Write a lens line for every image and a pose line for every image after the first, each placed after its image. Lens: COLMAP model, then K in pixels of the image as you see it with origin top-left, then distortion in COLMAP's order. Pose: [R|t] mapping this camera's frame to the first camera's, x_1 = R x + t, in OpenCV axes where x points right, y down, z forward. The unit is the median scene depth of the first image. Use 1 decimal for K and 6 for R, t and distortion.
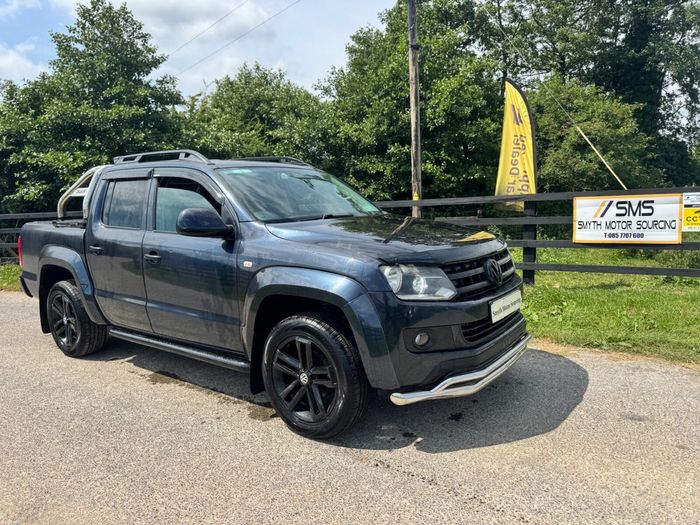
lens RADIAL K [[498.5, 0, 342.8], [0, 498.5, 262.7], [0, 0, 1]] dist [0.035384, -0.046139]
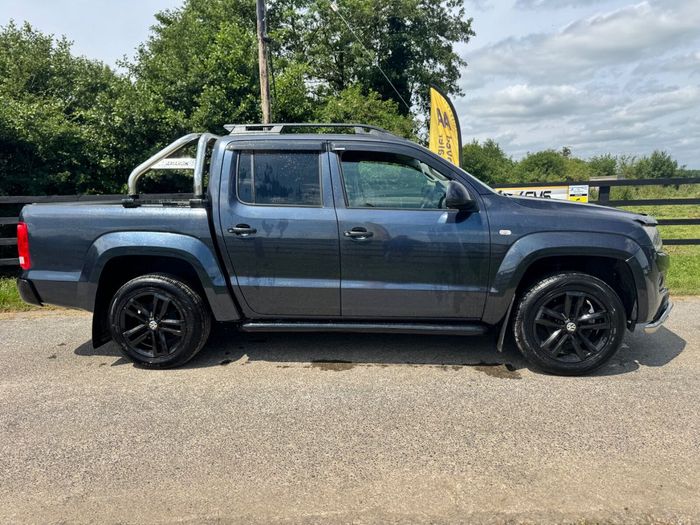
lens RADIAL K [[498.5, 0, 342.8], [0, 498.5, 262.7], [0, 0, 1]] dist [0.035384, -0.046139]
pose [[0.854909, -0.054958, 0.515859, -0.577326], [0.054429, 0.998387, 0.016162, 0.016993], [-0.515915, 0.014261, 0.856521, 0.132820]]
